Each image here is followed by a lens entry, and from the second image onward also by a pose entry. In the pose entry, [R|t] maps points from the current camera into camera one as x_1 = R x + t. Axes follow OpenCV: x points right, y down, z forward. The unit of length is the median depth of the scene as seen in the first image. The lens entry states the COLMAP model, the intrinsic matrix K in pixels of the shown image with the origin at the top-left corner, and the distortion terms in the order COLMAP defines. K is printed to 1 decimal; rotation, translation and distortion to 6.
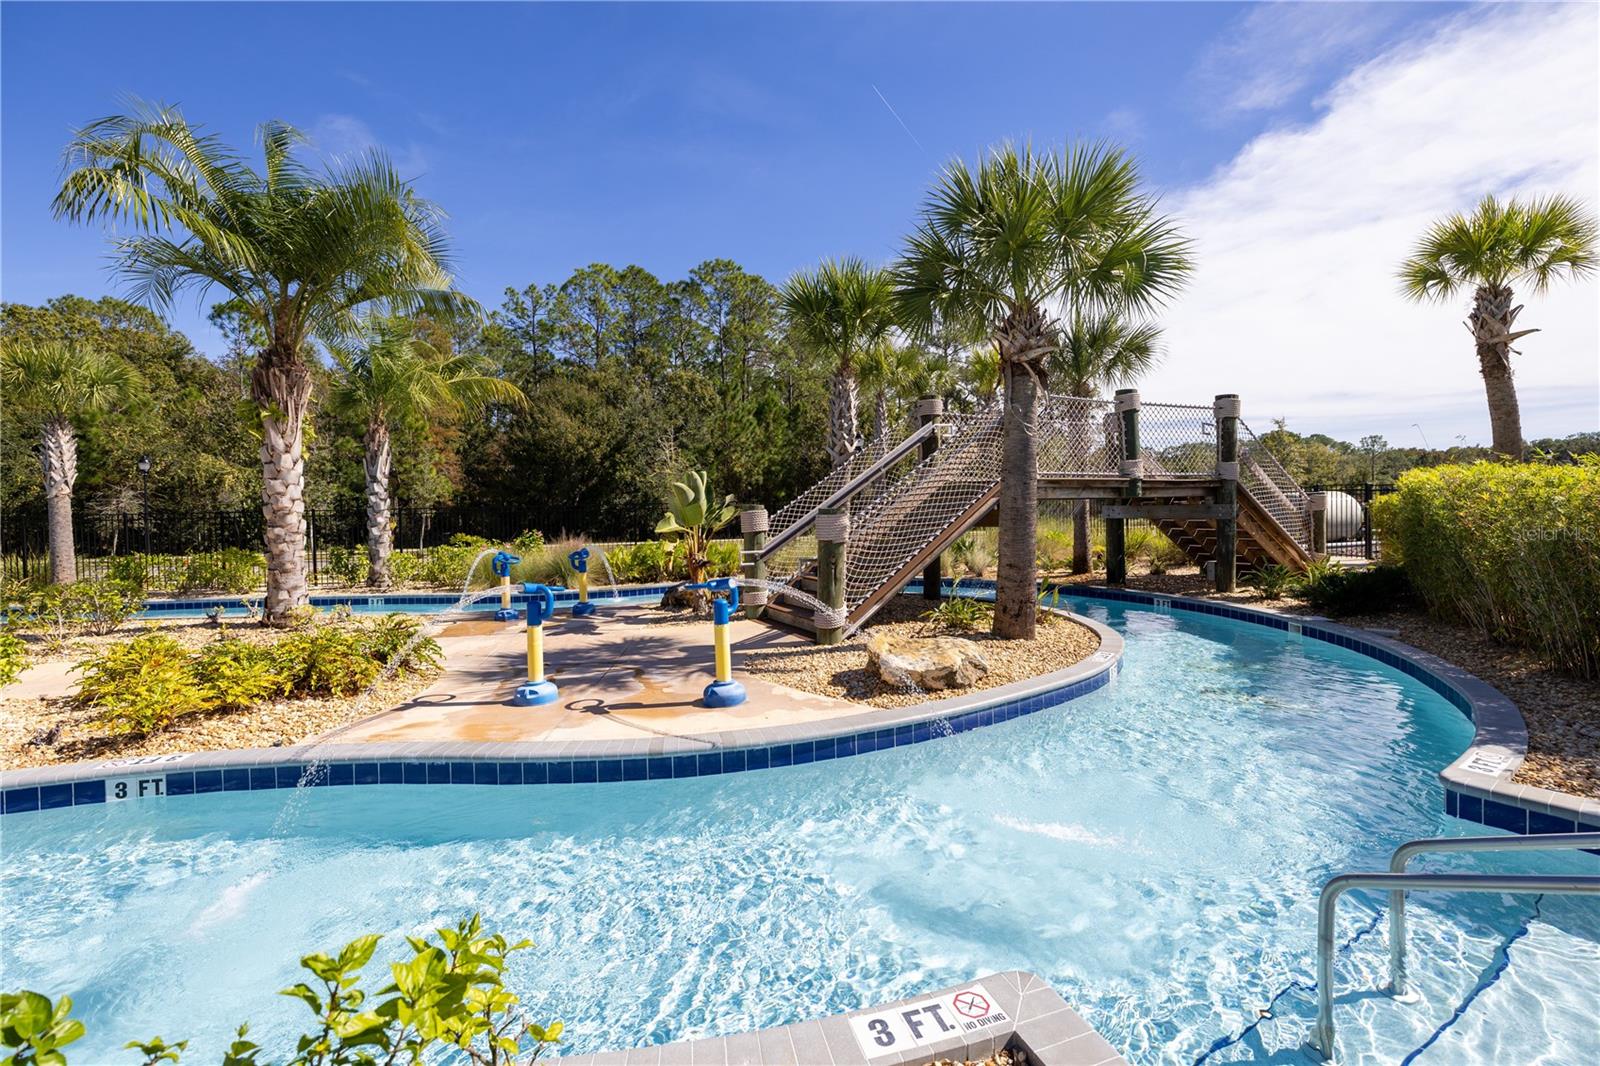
lens RADIAL K [[691.4, 0, 796.0], [0, 691.4, 526.3], [0, 0, 1]] dist [-0.000660, -0.000020]
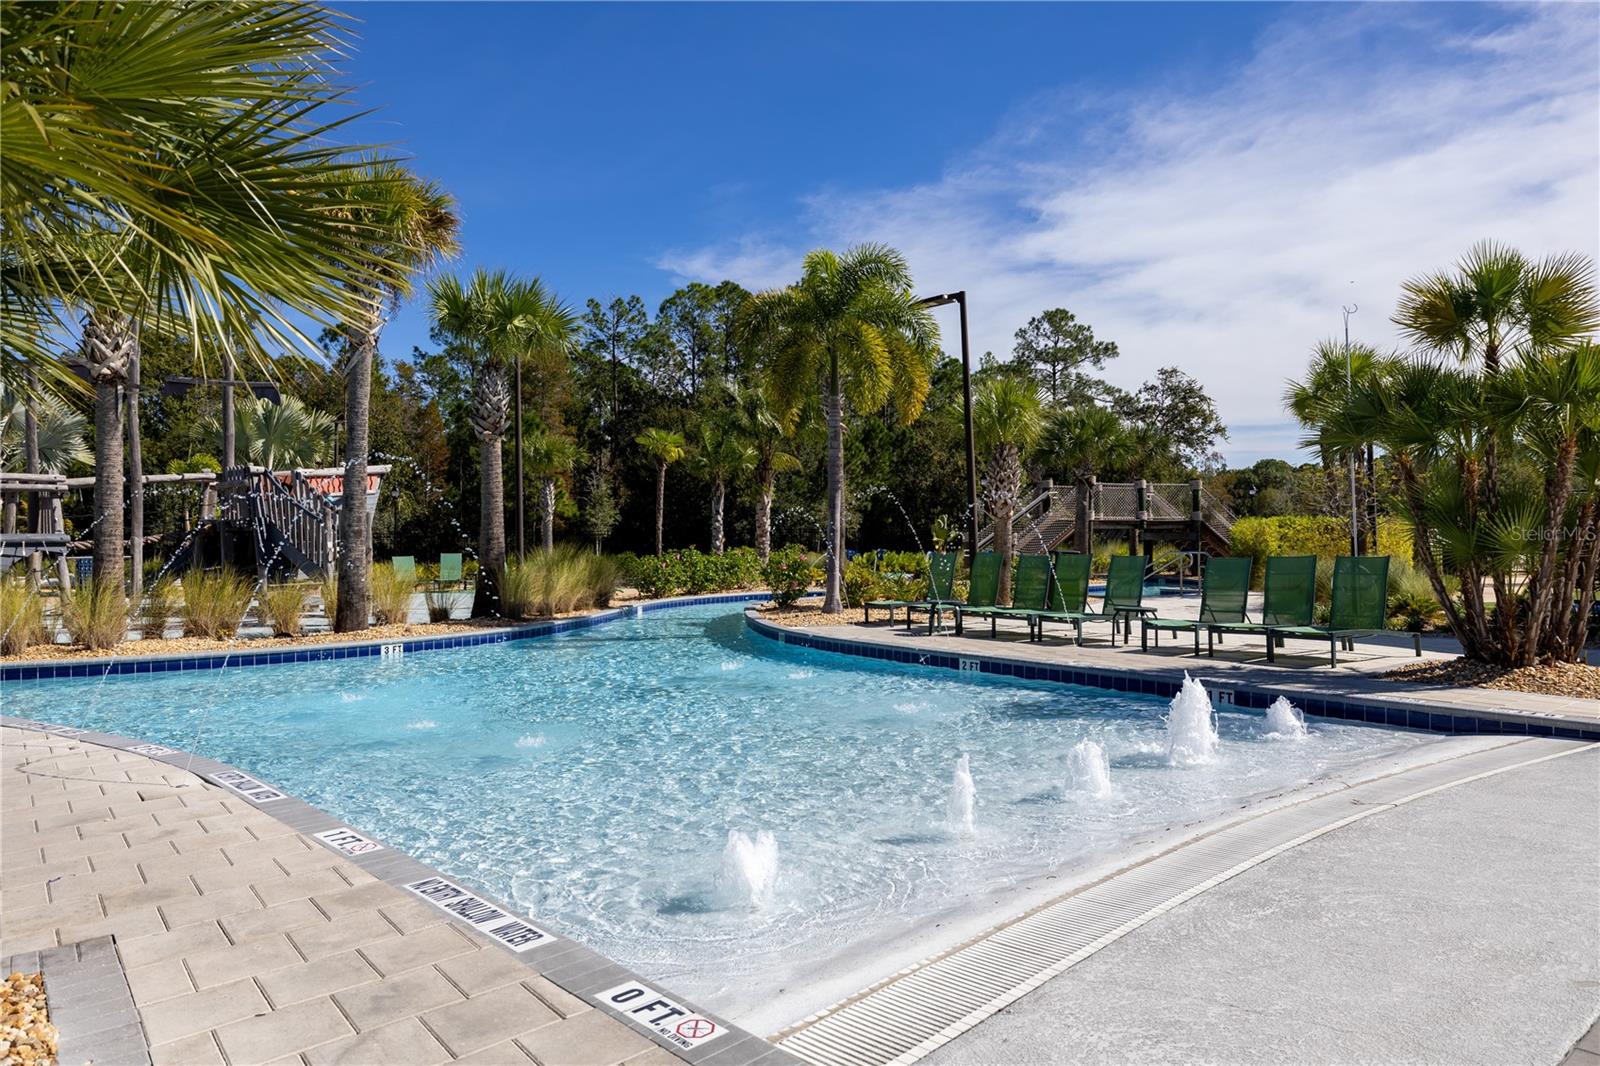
lens RADIAL K [[1019.9, 0, 800.0], [0, 1019.9, 533.0], [0, 0, 1]] dist [-0.000236, -0.000011]
pose [[0.999455, 0.013286, -0.030223, -0.451154], [-0.014219, 0.999422, -0.030867, 0.079371], [0.029795, 0.031280, 0.999066, -2.071065]]
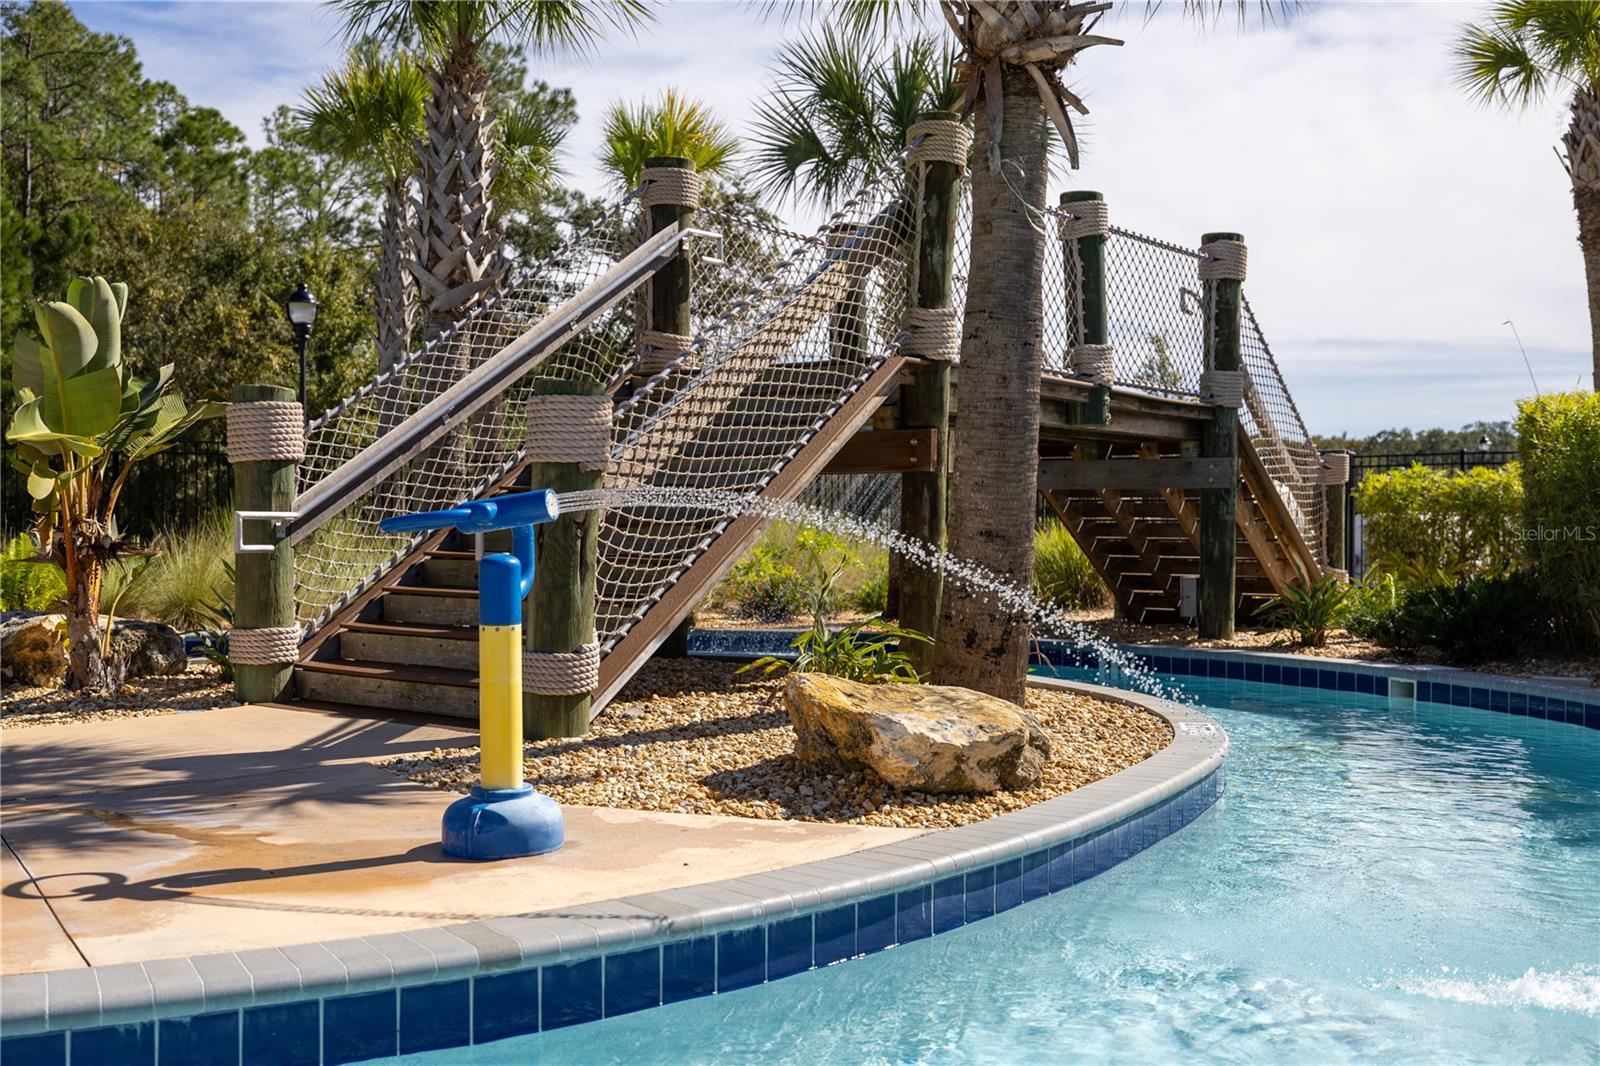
lens RADIAL K [[1664.8, 0, 791.0], [0, 1664.8, 535.6], [0, 0, 1]] dist [0.003456, -0.005419]
pose [[0.897383, 0.020307, 0.440785, -0.175524], [-0.010905, 0.999656, -0.023852, 0.057428], [-0.441118, 0.016598, 0.897296, 0.087355]]
